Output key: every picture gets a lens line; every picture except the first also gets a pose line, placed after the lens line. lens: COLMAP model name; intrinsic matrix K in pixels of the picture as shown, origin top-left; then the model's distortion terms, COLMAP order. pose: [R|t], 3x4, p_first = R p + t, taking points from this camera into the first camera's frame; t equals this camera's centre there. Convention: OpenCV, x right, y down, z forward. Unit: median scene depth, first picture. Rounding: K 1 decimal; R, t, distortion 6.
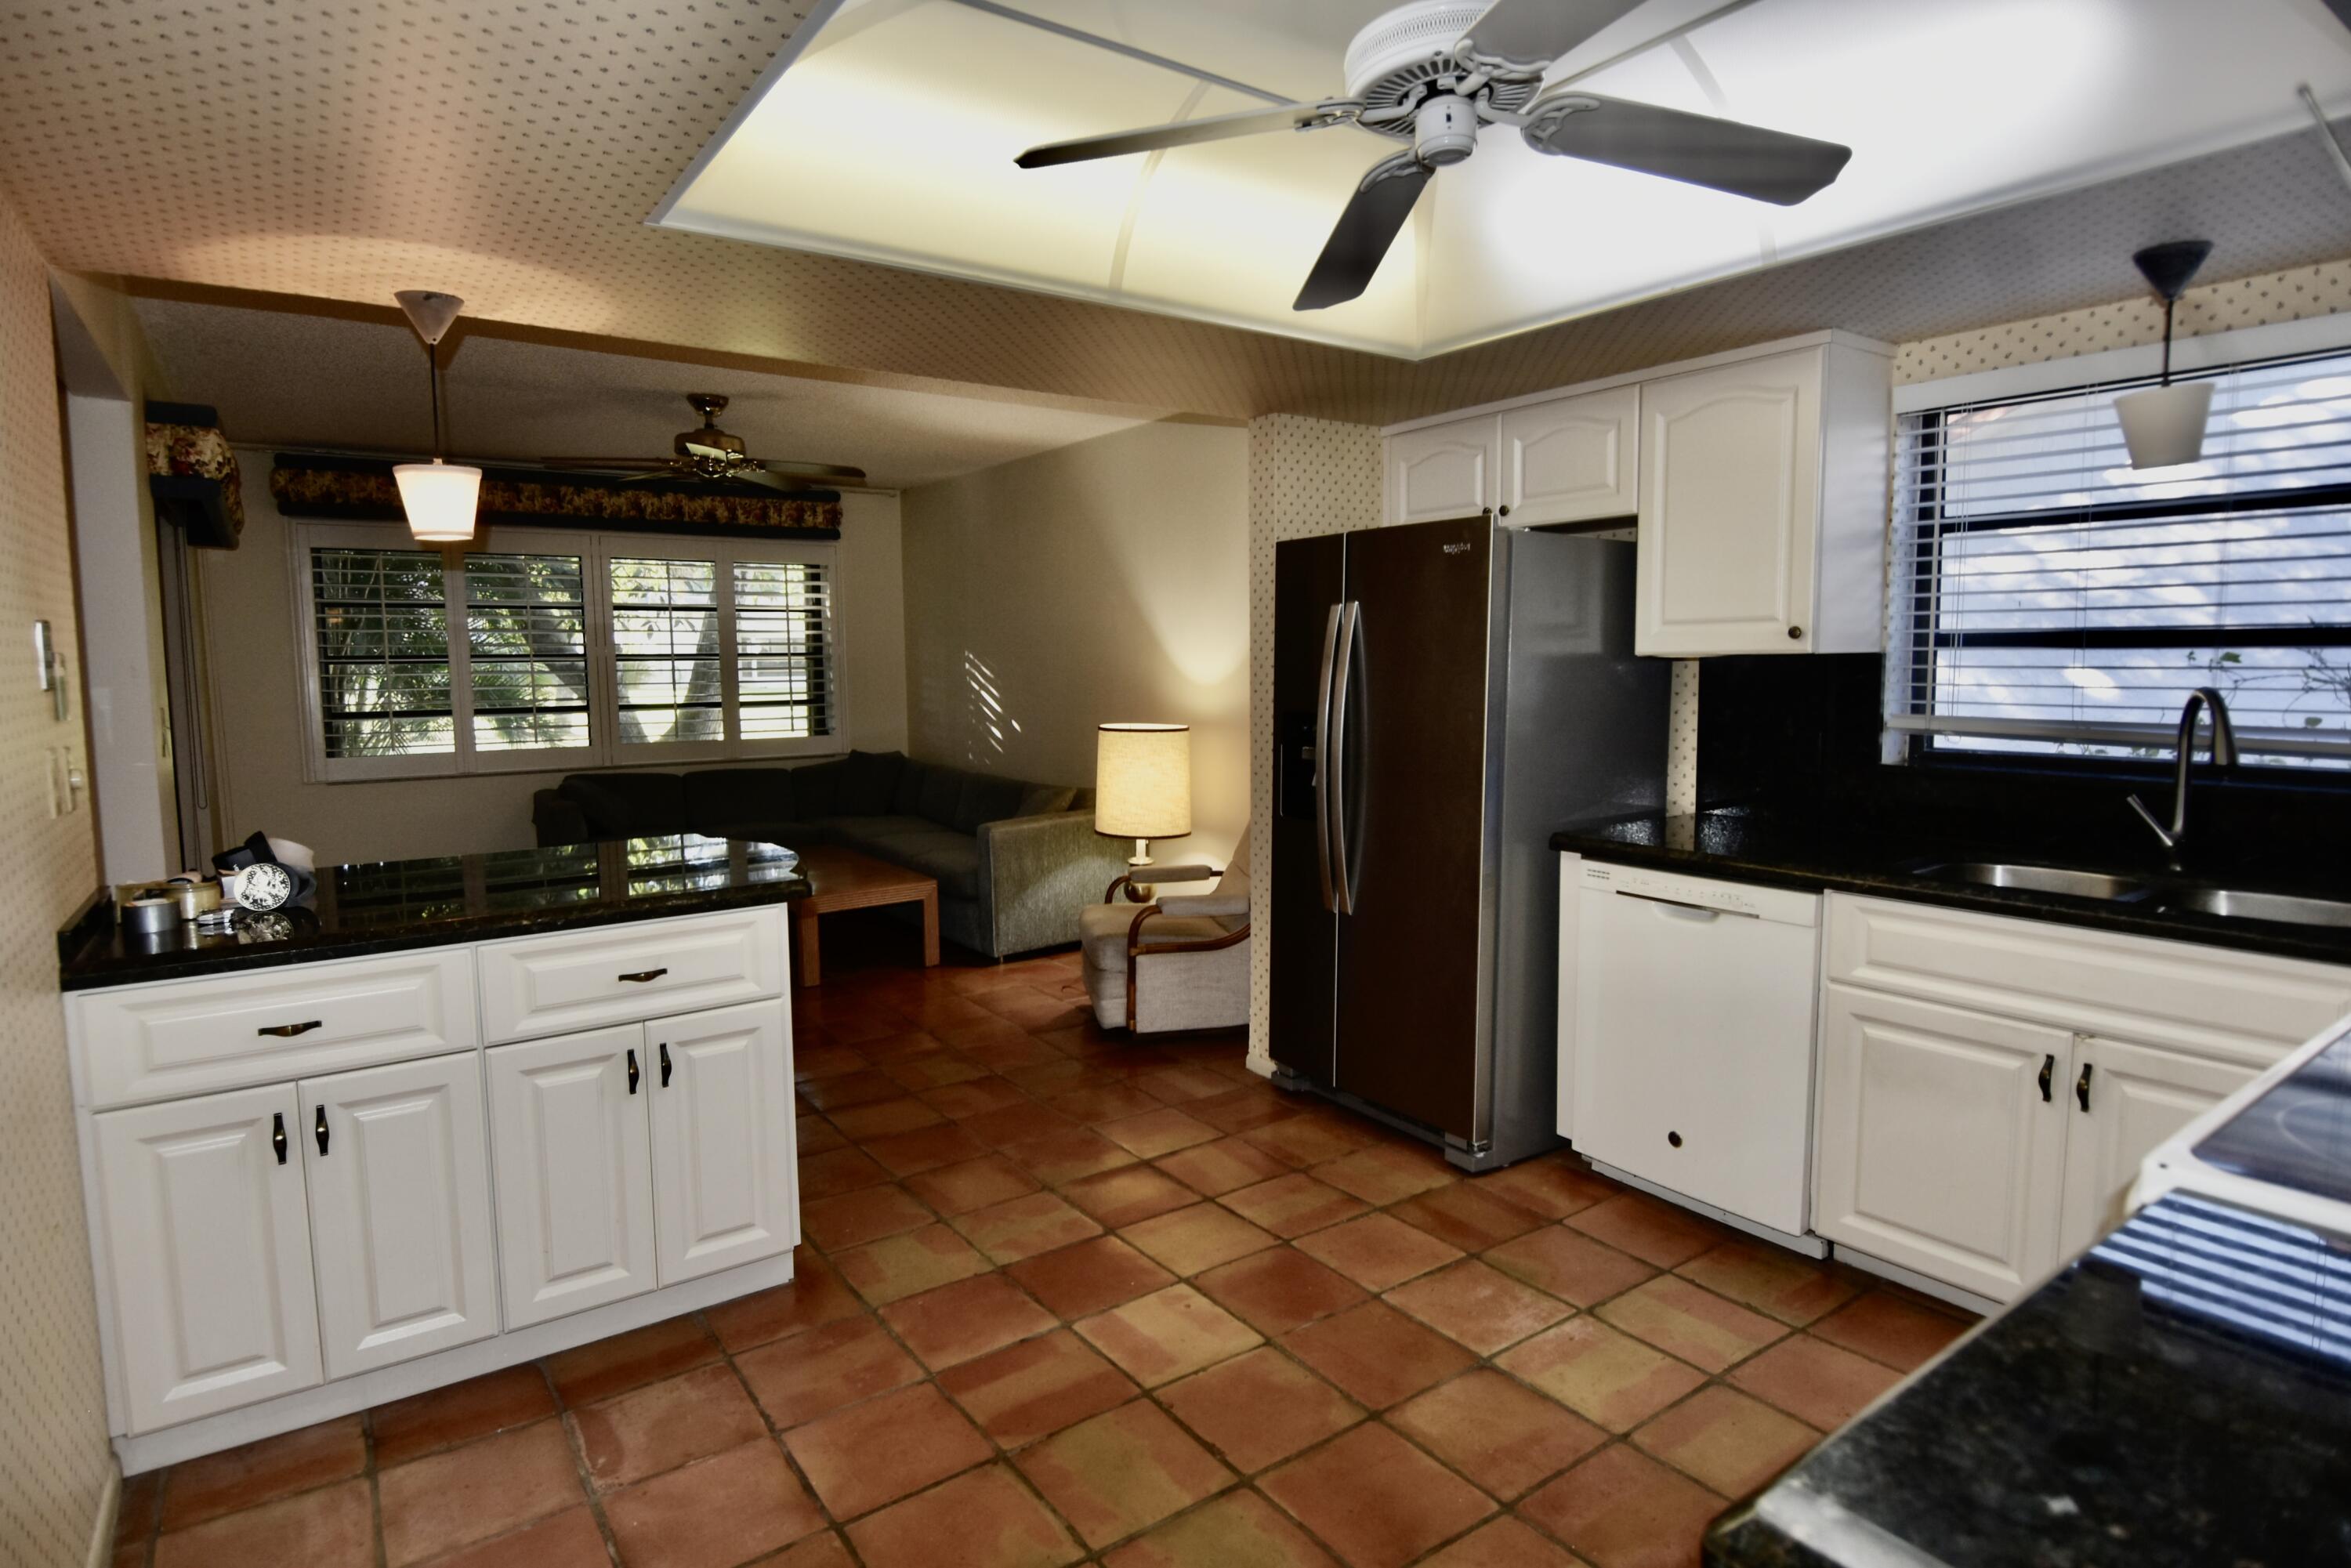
lens RADIAL K [[1227.8, 0, 1169.5], [0, 1227.8, 771.7], [0, 0, 1]] dist [-0.003338, -0.002210]
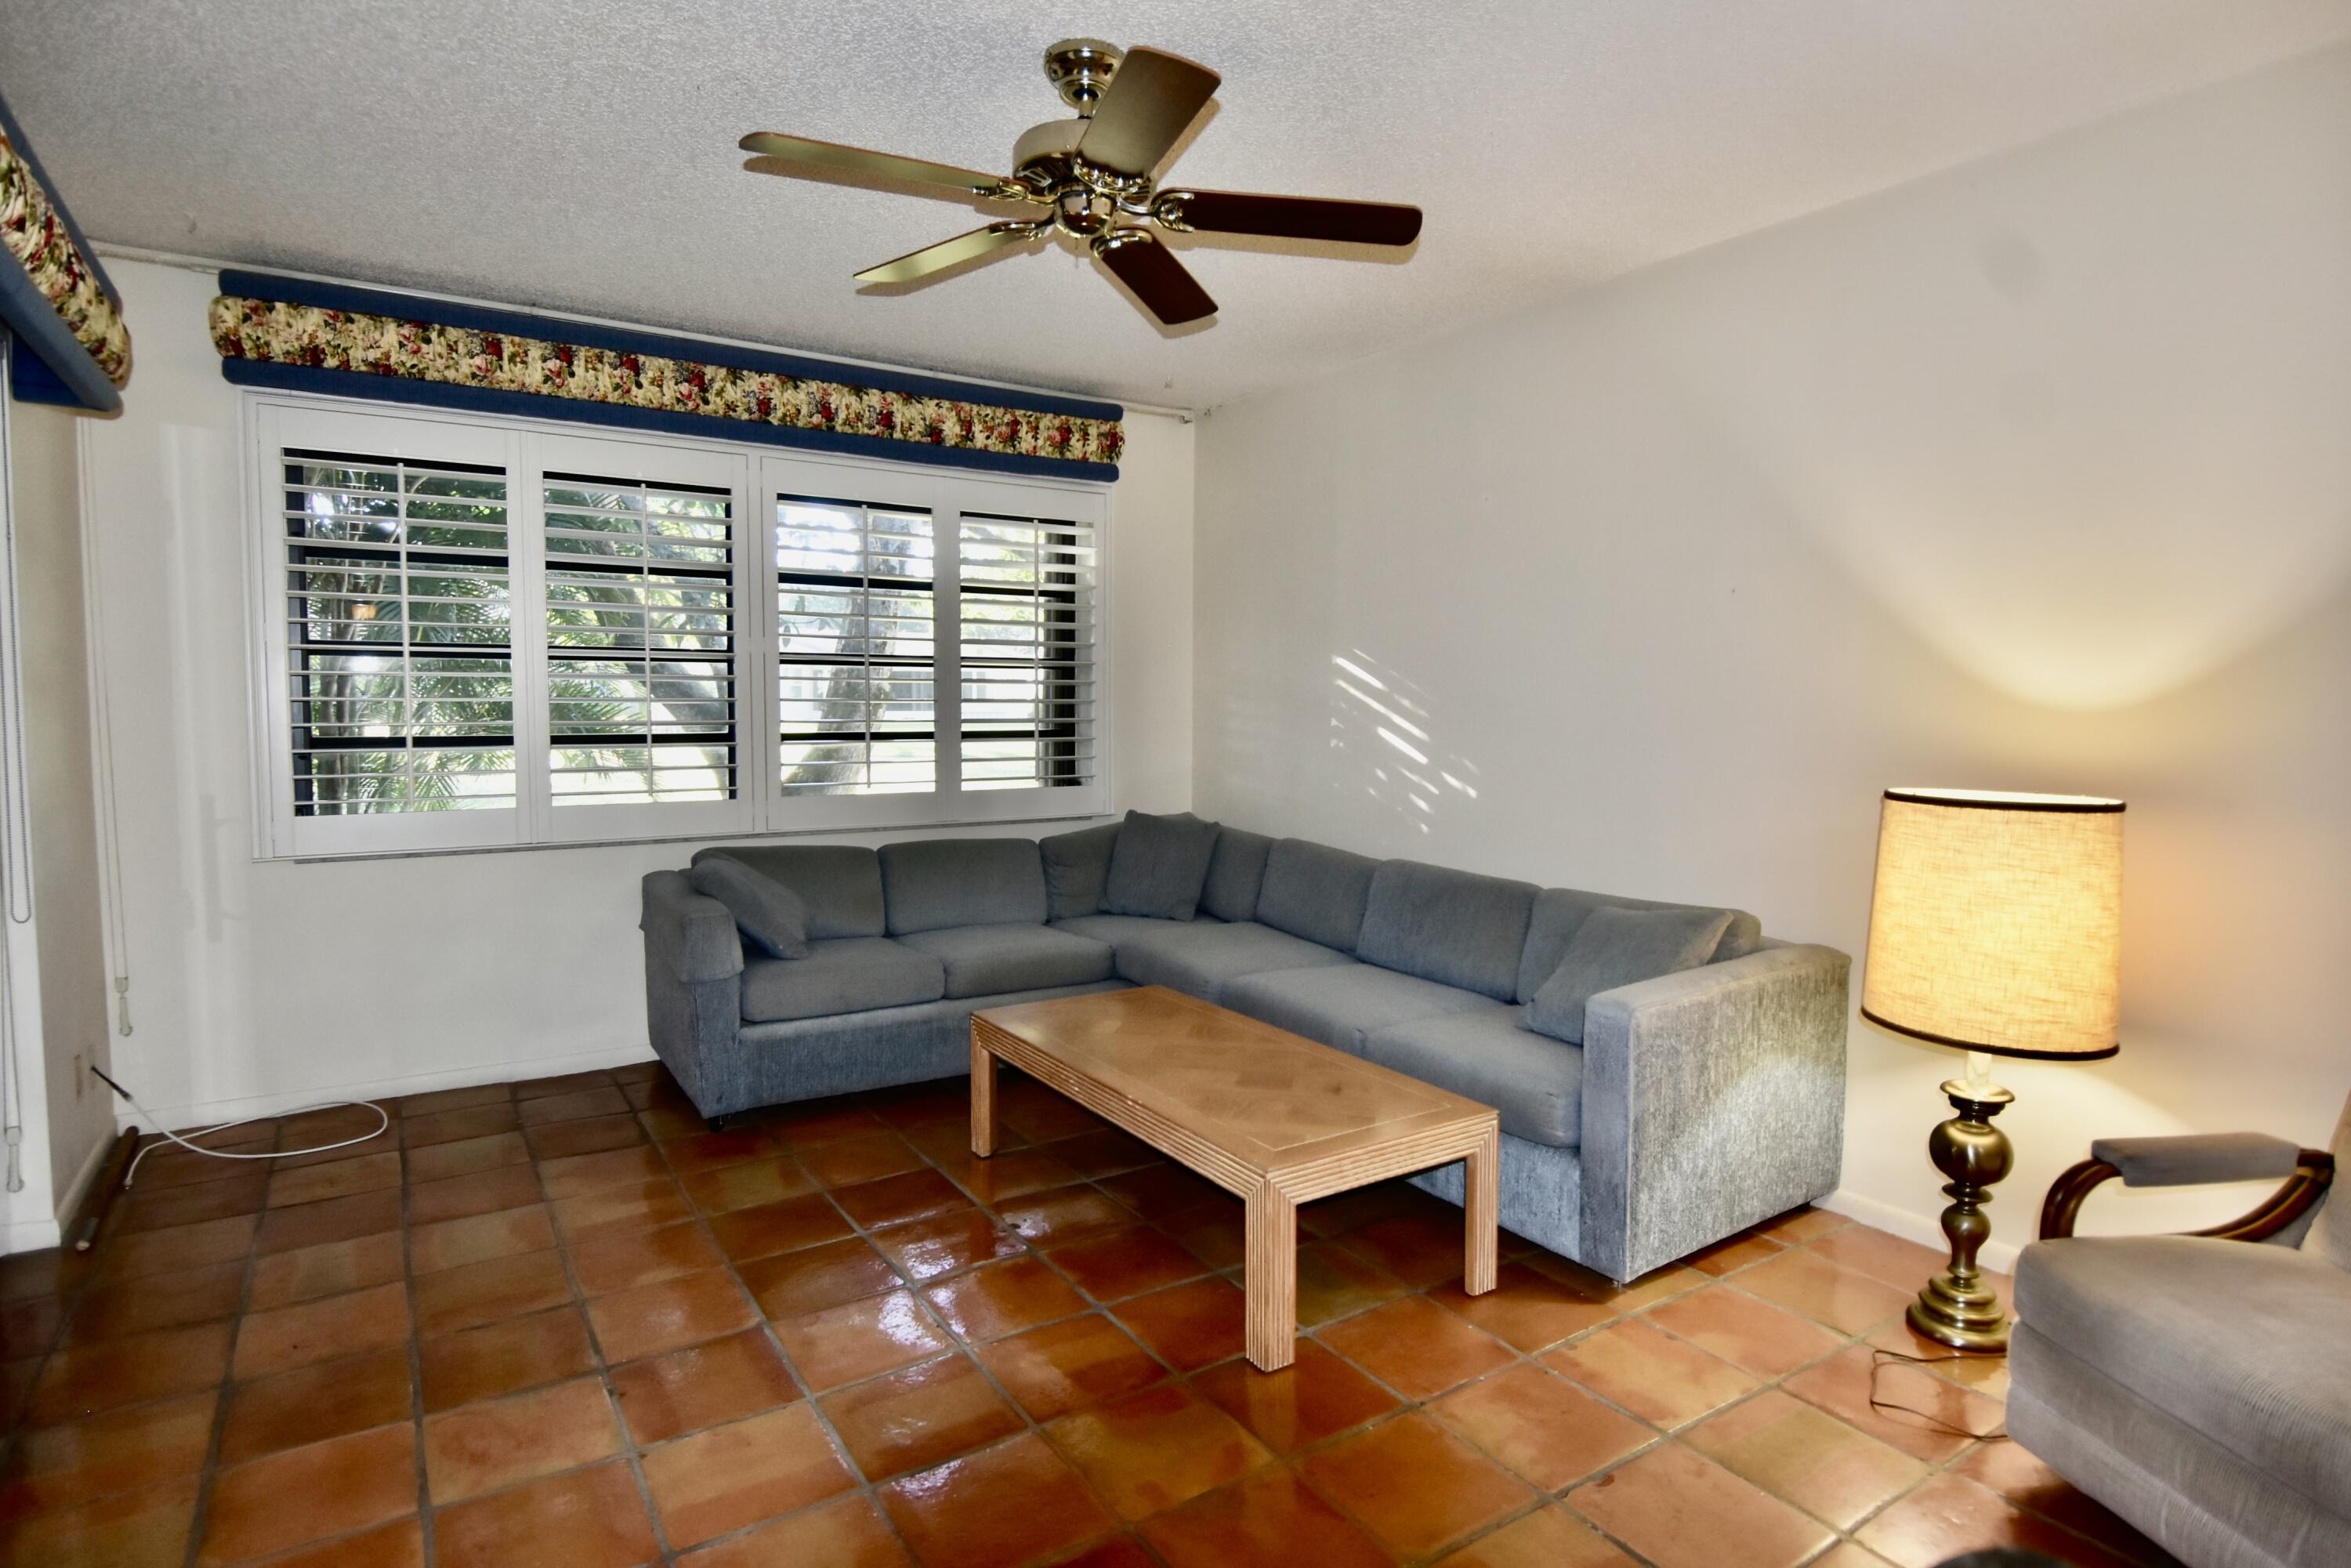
lens RADIAL K [[1227.8, 0, 1169.5], [0, 1227.8, 771.7], [0, 0, 1]] dist [-0.003338, -0.002210]
pose [[0.998821, 0.018956, -0.044700, -0.229798], [-0.020482, 0.999215, -0.033920, -0.018474], [0.044022, 0.034796, 0.998424, 0.401402]]
